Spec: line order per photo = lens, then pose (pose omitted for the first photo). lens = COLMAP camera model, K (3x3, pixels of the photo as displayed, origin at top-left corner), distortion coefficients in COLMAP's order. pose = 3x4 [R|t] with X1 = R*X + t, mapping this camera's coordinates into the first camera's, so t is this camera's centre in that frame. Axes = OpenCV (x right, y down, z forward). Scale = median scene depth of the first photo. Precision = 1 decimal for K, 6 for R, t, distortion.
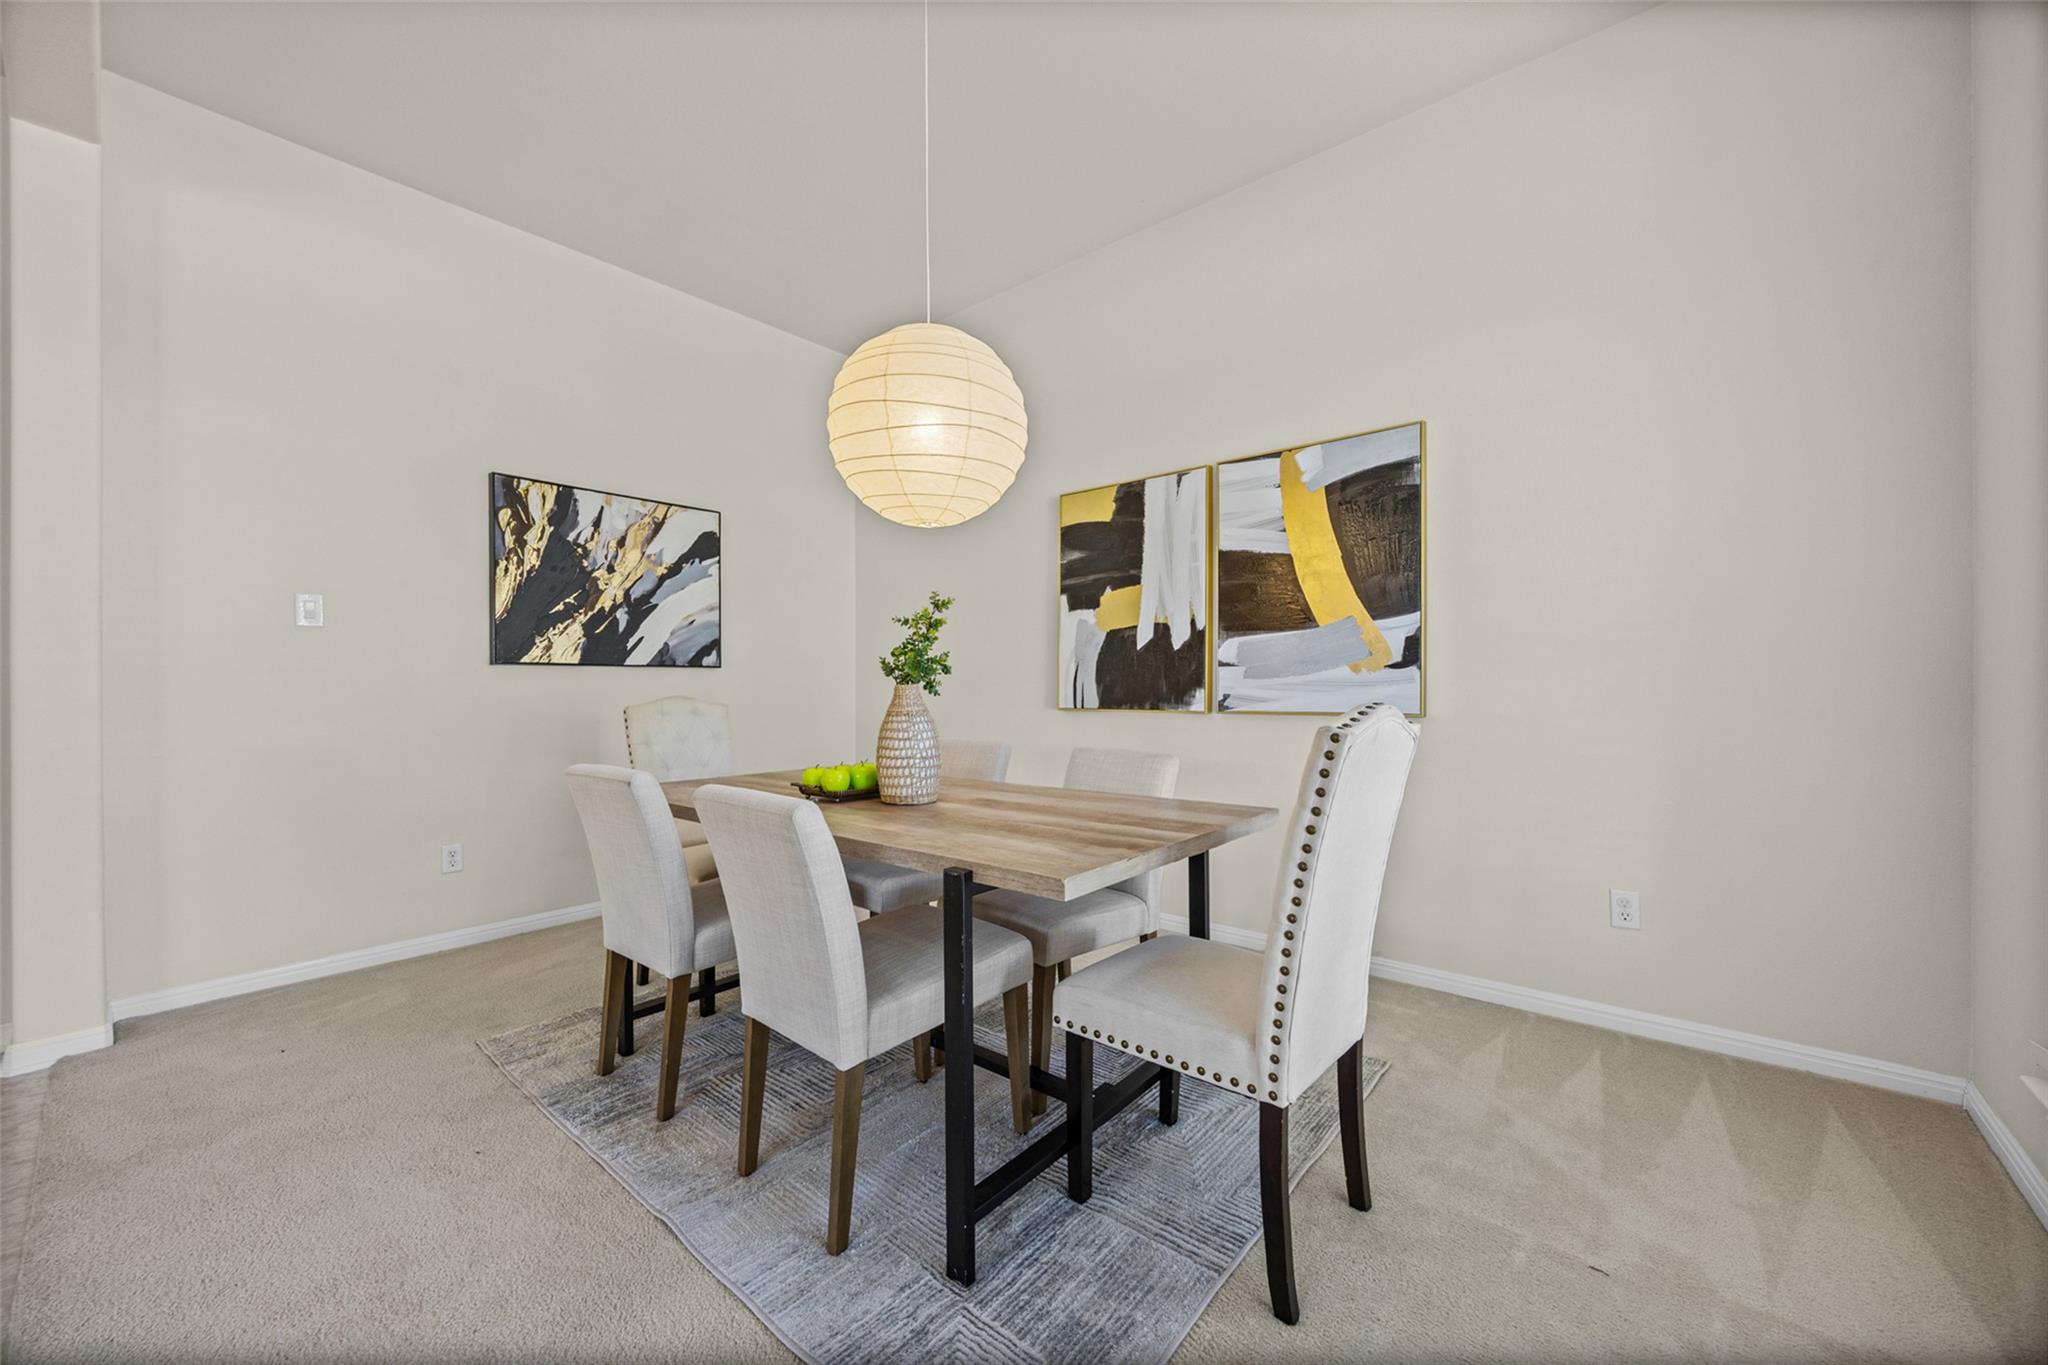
lens RADIAL K [[800.3, 0, 1031.9], [0, 800.3, 682.5], [0, 0, 1]] dist [-0.000559, 0.000019]
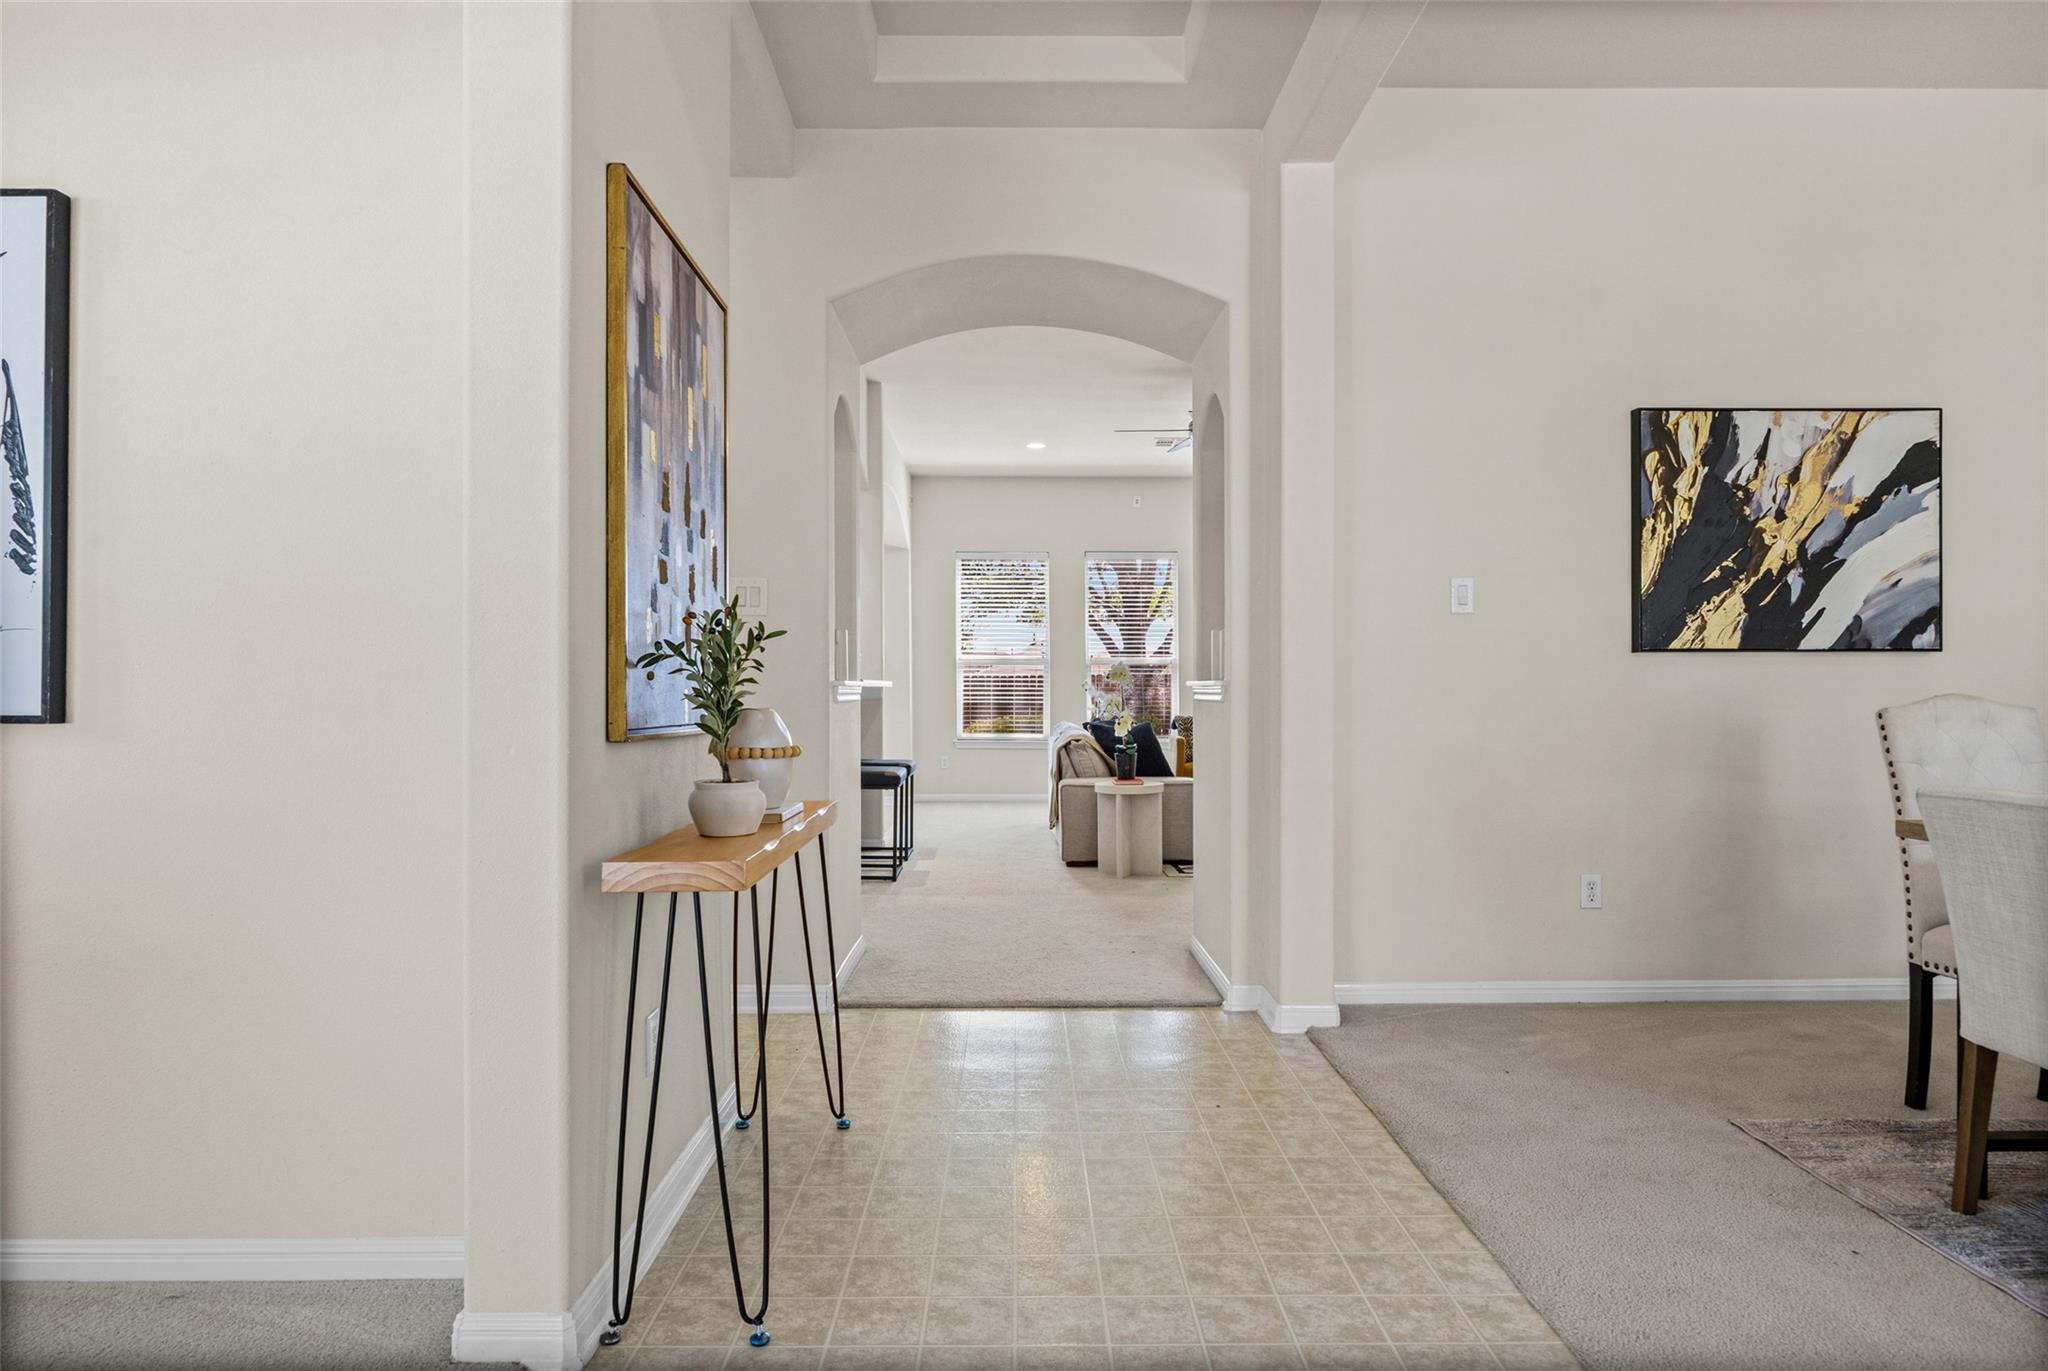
lens RADIAL K [[1204.6, 0, 1020.5], [0, 1204.6, 676.4], [0, 0, 1]] dist [-0.000216, -0.001602]
pose [[0.646265, -0.001906, -0.763111, -0.148812], [0.002852, 0.999996, -0.000082, -0.000198], [0.763108, -0.002124, 0.646268, -0.212723]]
